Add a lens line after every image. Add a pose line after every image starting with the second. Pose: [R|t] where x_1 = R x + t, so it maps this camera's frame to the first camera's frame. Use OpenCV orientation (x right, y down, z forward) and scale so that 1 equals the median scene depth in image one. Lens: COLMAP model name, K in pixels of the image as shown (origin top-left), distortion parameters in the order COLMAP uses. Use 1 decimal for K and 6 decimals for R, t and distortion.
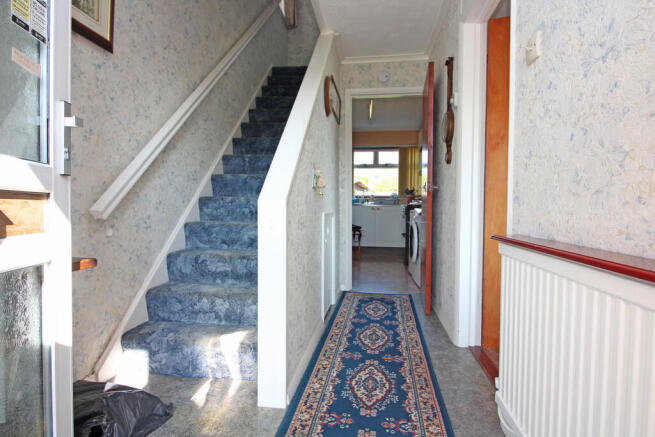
lens RADIAL K [[348.6, 0, 329.3], [0, 348.6, 213.3], [0, 0, 1]] dist [-0.004016, -0.000907]
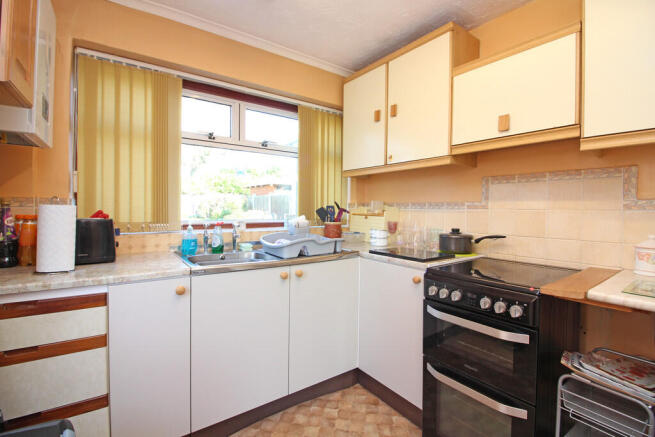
lens RADIAL K [[294.3, 0, 327.1], [0, 294.3, 214.3], [0, 0, 1]] dist [-0.025148, -0.000276]
pose [[0.725392, -0.014874, 0.688176, -0.018751], [0.019239, 0.999814, 0.001330, -0.057518], [-0.688067, 0.012275, 0.725543, 0.701662]]
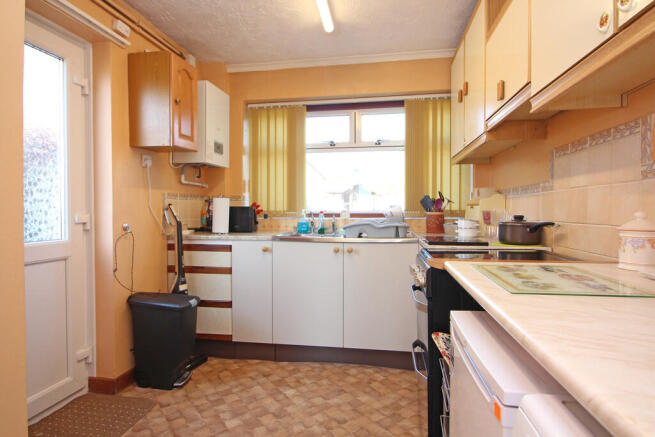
lens RADIAL K [[348.6, 0, 329.3], [0, 348.6, 213.3], [0, 0, 1]] dist [-0.004016, -0.000907]
pose [[0.999802, -0.012321, -0.015643, 0.106985], [0.012000, 0.999718, -0.020476, -0.040047], [0.015890, 0.020284, 0.999668, 0.549228]]
